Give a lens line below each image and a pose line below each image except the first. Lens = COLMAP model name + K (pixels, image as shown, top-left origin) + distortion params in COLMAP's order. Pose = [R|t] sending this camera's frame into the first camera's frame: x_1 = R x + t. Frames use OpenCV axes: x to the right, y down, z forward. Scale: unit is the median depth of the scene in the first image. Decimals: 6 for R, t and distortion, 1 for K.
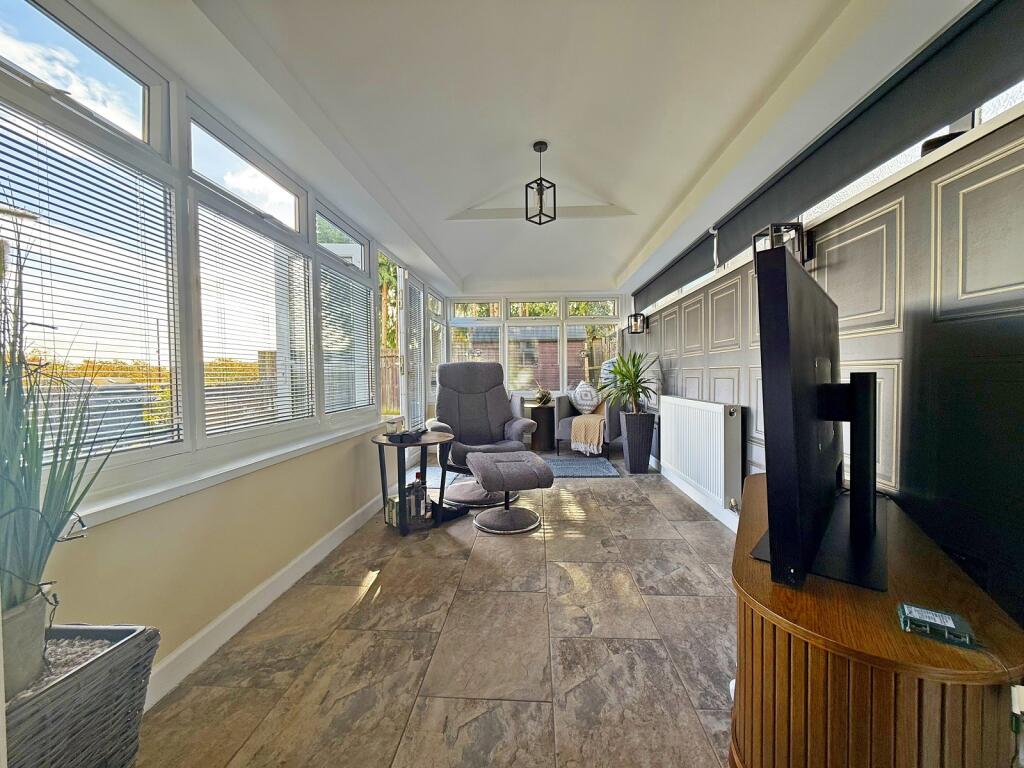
lens RADIAL K [[413.5, 0, 503.5], [0, 413.5, 374.0], [0, 0, 1]] dist [-0.002534, -0.001712]
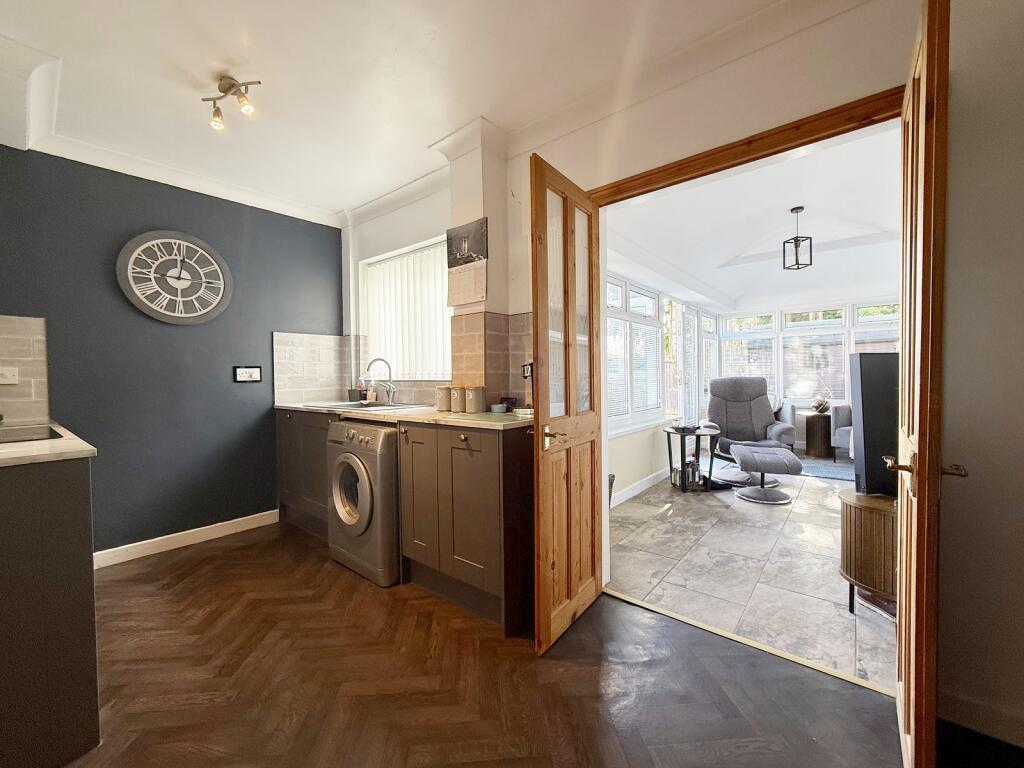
lens RADIAL K [[413.5, 0, 519.1], [0, 413.5, 382.3], [0, 0, 1]] dist [-0.002534, -0.001712]
pose [[0.827982, 0.007329, -0.560707, 0.110391], [0.004098, 0.999809, 0.019120, -0.055677], [0.560740, -0.018128, 0.827793, -0.608223]]
